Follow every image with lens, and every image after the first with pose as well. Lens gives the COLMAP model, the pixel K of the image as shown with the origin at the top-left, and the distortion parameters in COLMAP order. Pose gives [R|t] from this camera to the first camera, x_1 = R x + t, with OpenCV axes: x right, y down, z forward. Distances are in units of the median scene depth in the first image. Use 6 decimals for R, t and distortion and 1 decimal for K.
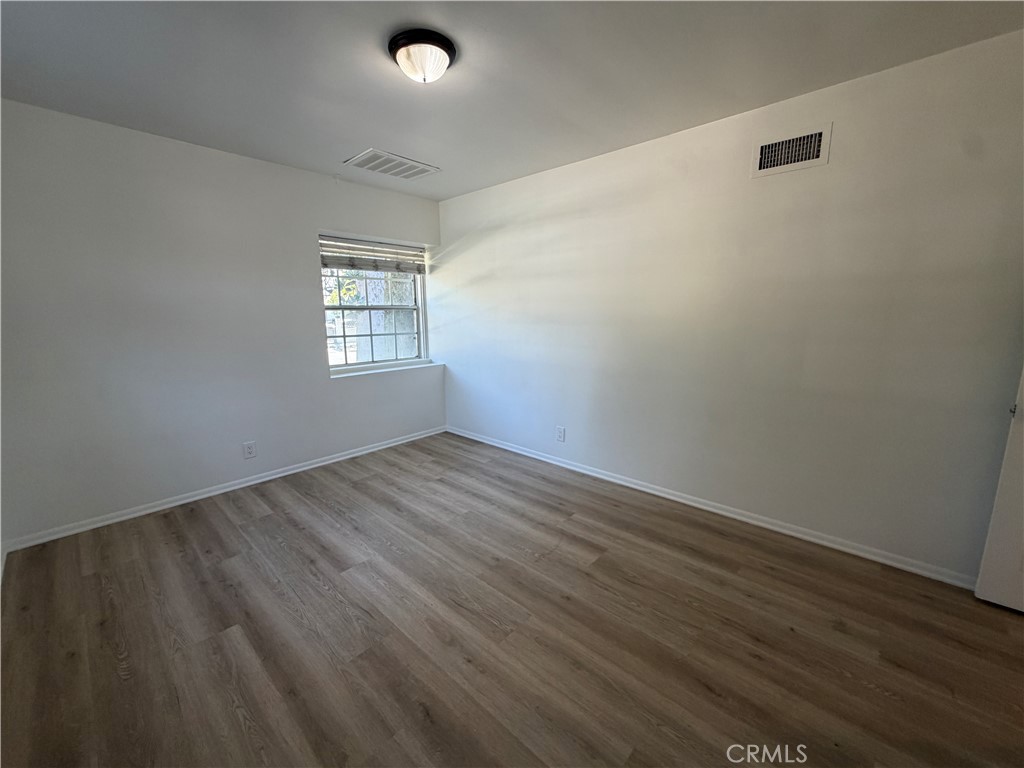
lens RADIAL K [[408.5, 0, 512.3], [0, 408.5, 385.2], [0, 0, 1]] dist [-0.000466, -0.000255]
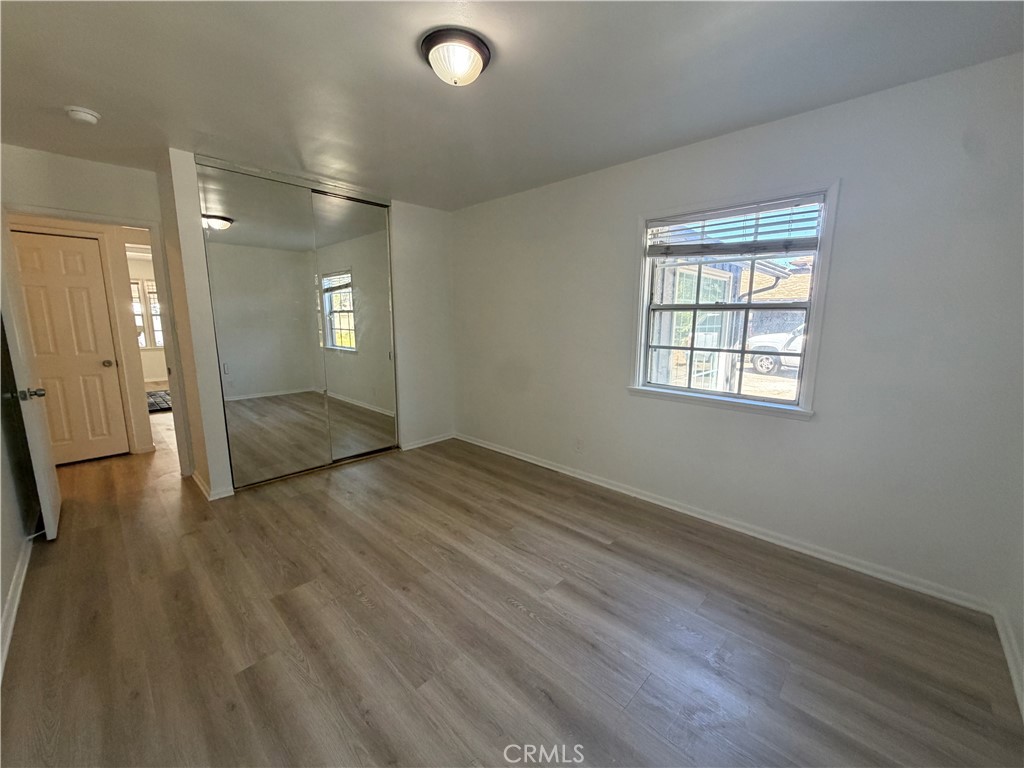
lens RADIAL K [[408.5, 0, 514.9], [0, 408.5, 385.4], [0, 0, 1]] dist [-0.000466, -0.000255]
pose [[-0.999743, -0.004307, 0.022278, -0.256637], [0.003547, 0.940073, 0.340954, -0.269718], [-0.022411, 0.340946, -0.939816, 1.435487]]
